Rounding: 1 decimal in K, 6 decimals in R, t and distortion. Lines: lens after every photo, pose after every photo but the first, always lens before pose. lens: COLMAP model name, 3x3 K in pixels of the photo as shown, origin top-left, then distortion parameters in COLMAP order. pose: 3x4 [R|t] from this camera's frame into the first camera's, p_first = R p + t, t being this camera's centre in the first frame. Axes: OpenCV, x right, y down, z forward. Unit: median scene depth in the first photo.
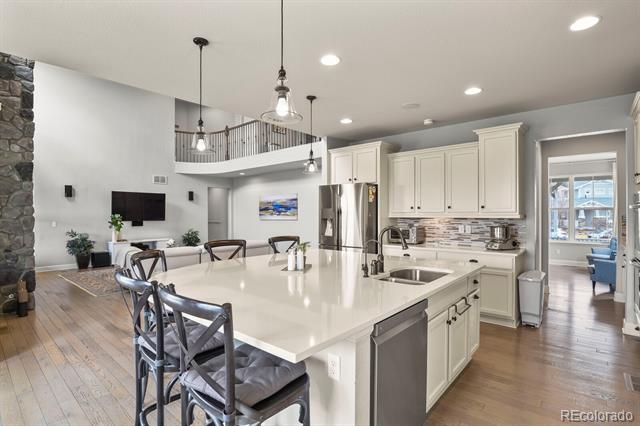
lens RADIAL K [[315.4, 0, 322.7], [0, 315.4, 214.5], [0, 0, 1]] dist [-0.015738, -0.002335]
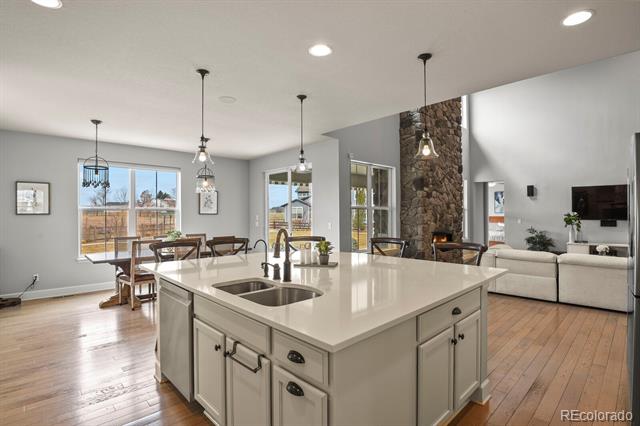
lens RADIAL K [[315.4, 0, 319.5], [0, 315.4, 214.2], [0, 0, 1]] dist [-0.015738, -0.002335]
pose [[-0.083236, 0.003298, -0.996524, 0.318504], [0.005590, 0.999980, 0.002843, -0.001778], [0.996514, -0.005334, -0.083253, 0.364077]]
